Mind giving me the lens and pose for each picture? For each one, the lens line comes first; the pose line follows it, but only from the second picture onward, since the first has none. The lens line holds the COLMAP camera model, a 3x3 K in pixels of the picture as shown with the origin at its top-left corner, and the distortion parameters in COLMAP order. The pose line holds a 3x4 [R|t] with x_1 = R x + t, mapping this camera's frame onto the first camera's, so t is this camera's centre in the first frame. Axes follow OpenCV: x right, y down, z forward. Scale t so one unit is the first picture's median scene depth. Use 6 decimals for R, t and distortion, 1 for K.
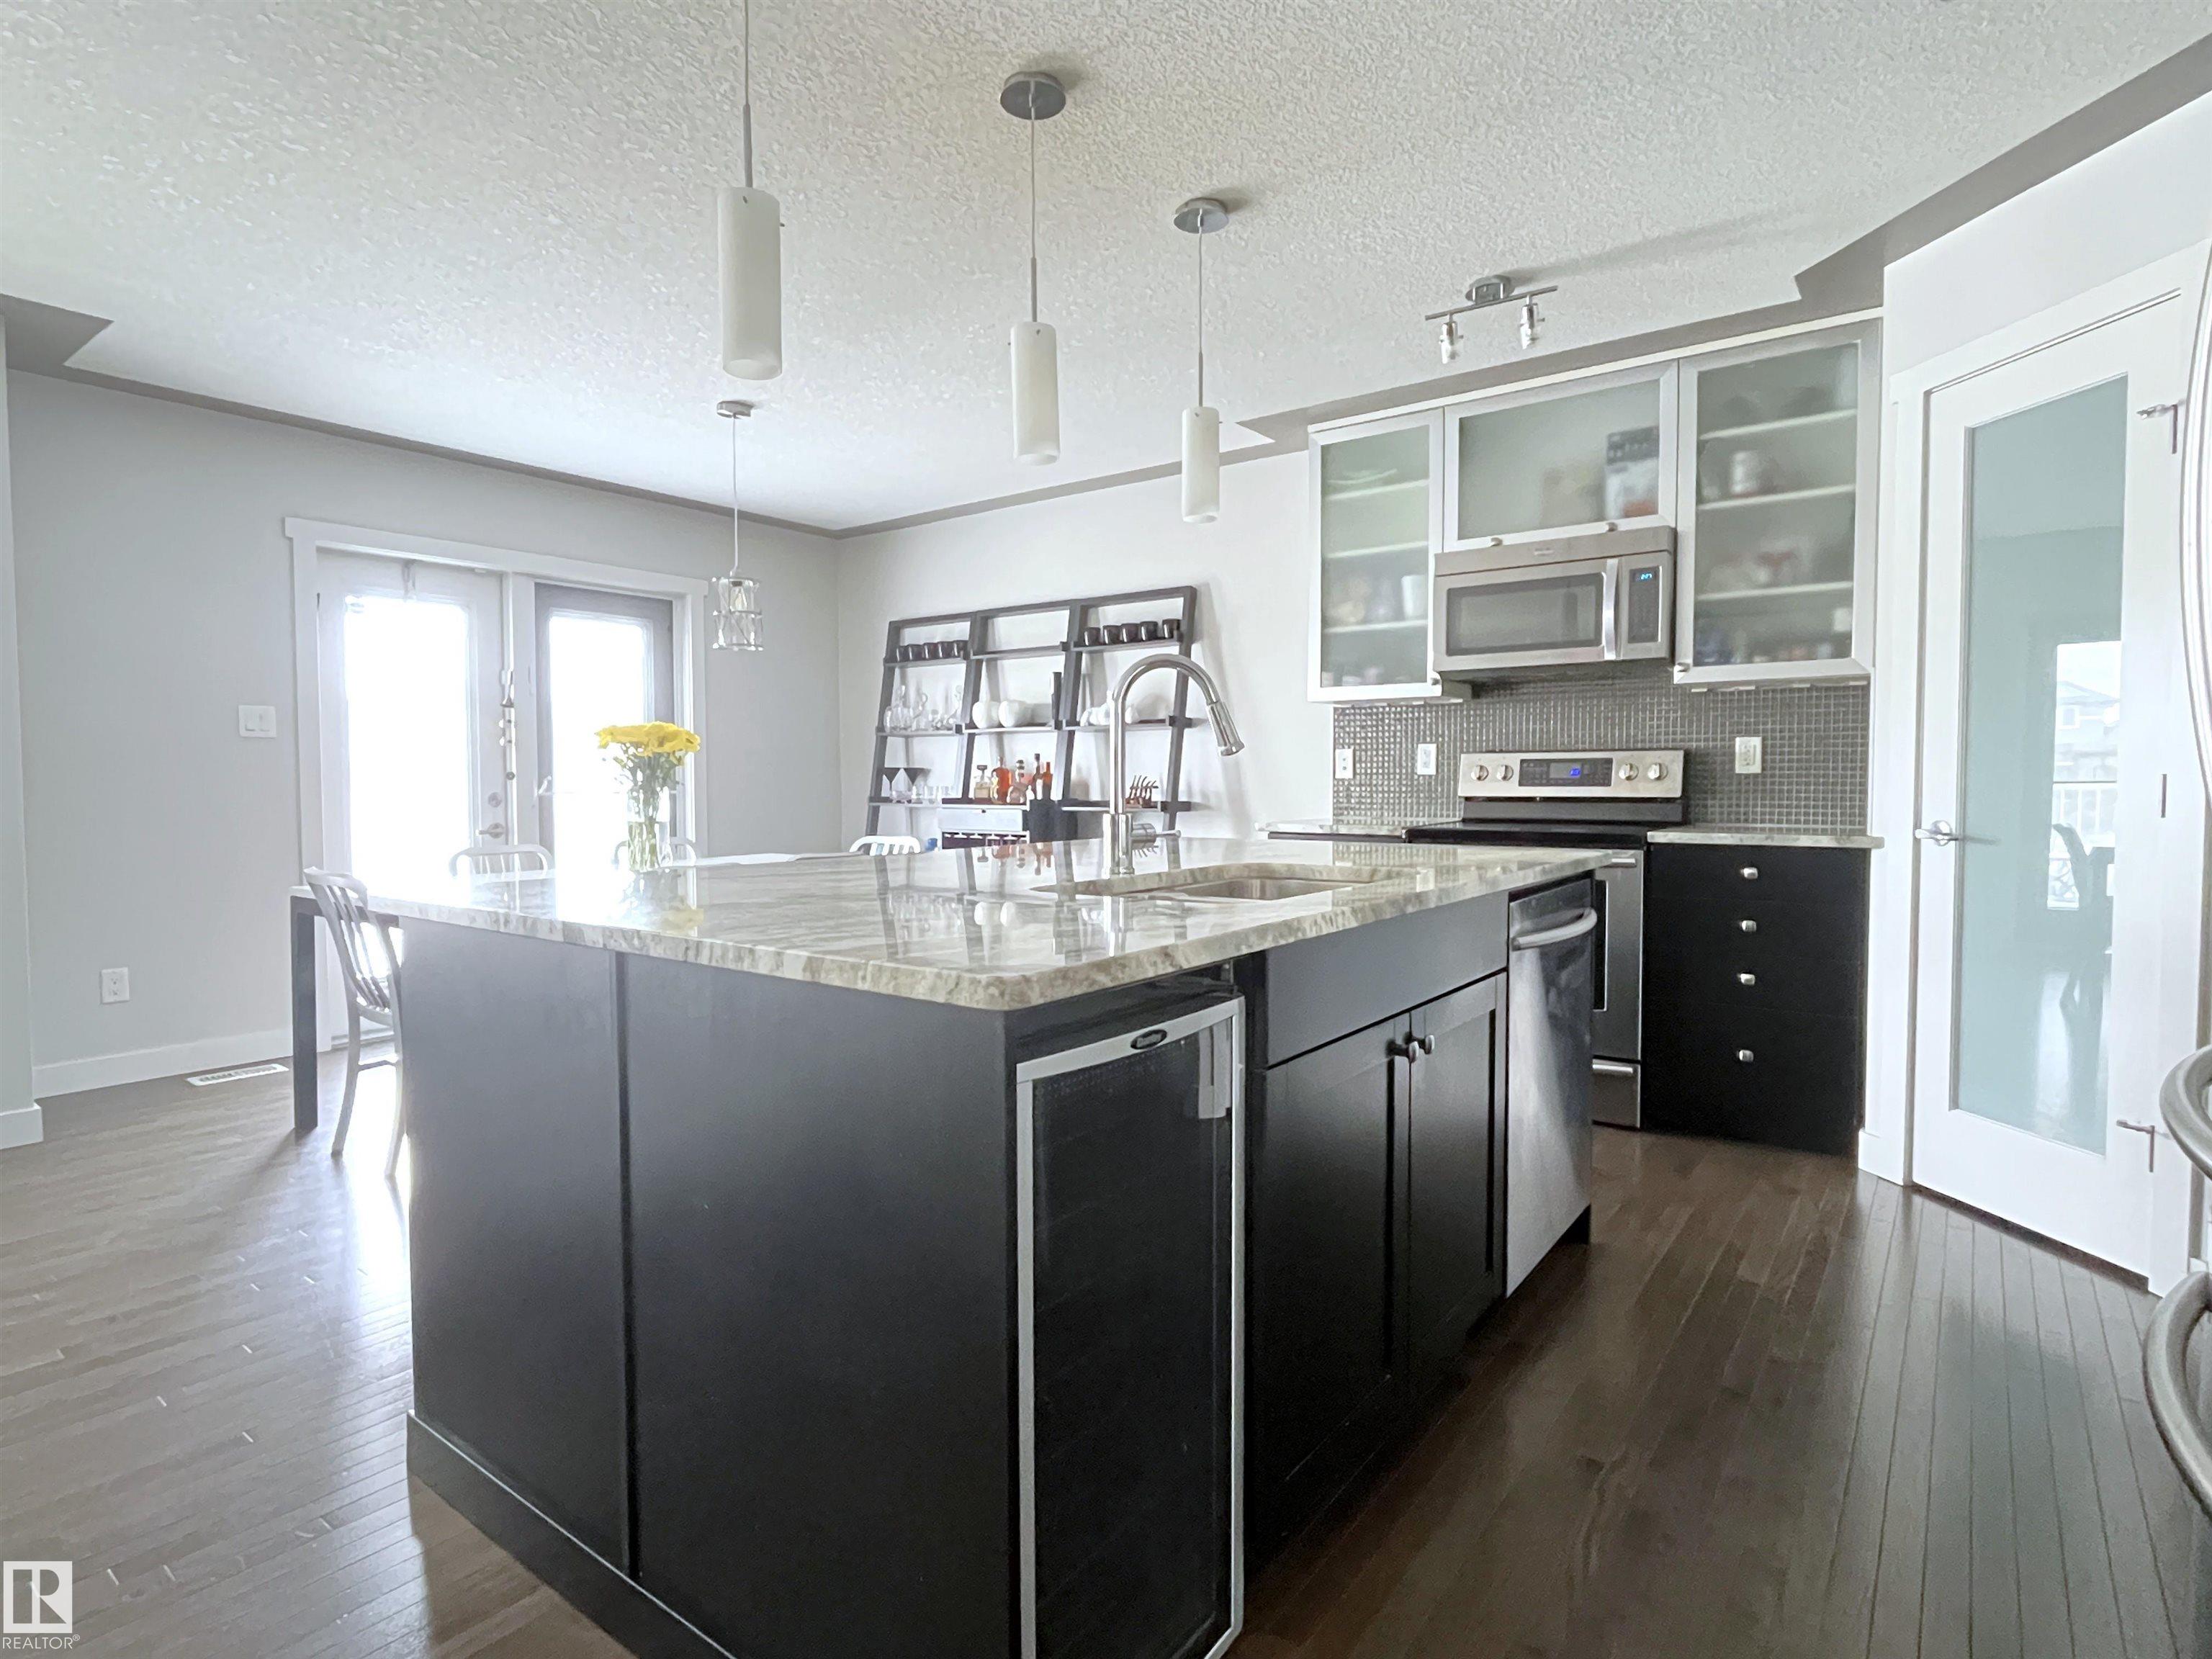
lens RADIAL K [[1154.0, 0, 1094.6], [0, 1154.0, 828.7], [0, 0, 1]] dist [-0.000009, -0.000920]
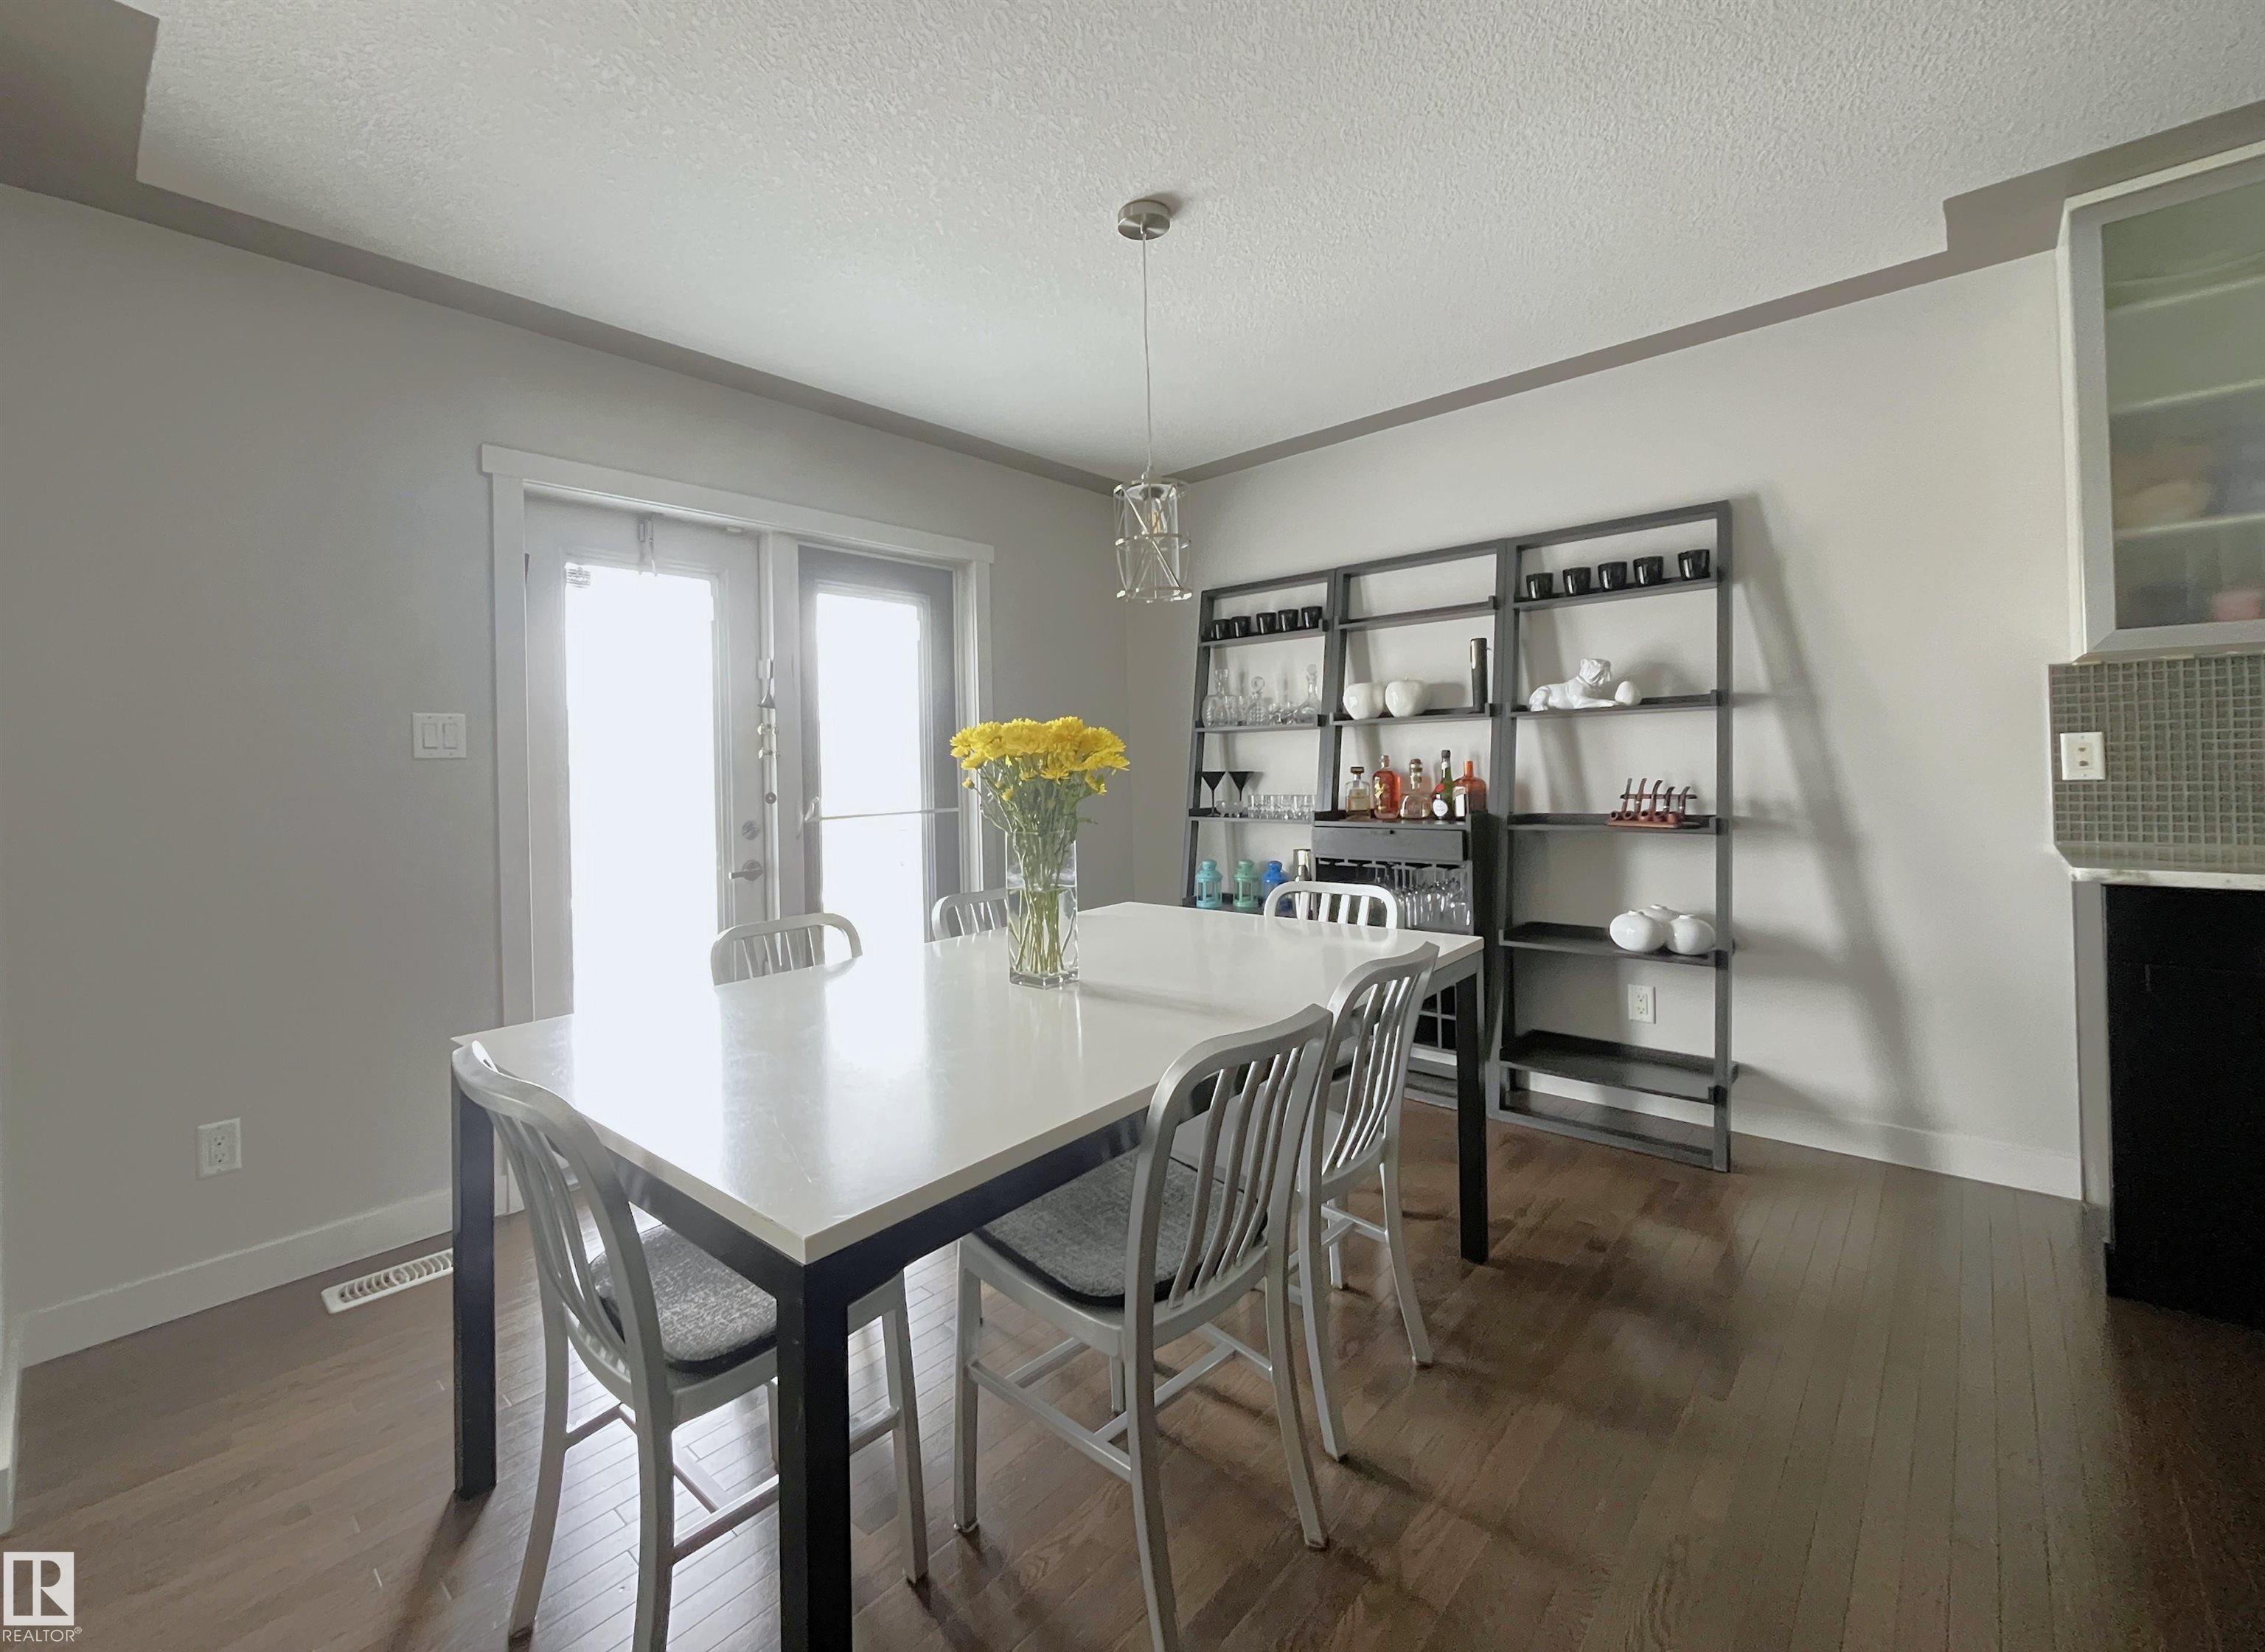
lens RADIAL K [[959.8, 0, 1068.1], [0, 959.8, 761.2], [0, 0, 1]] dist [-0.001245, -0.000265]
pose [[0.994239, -0.024221, -0.104409, -0.237758], [0.019263, 0.998650, -0.048238, -0.034718], [0.105437, 0.045949, 0.993364, 0.381484]]
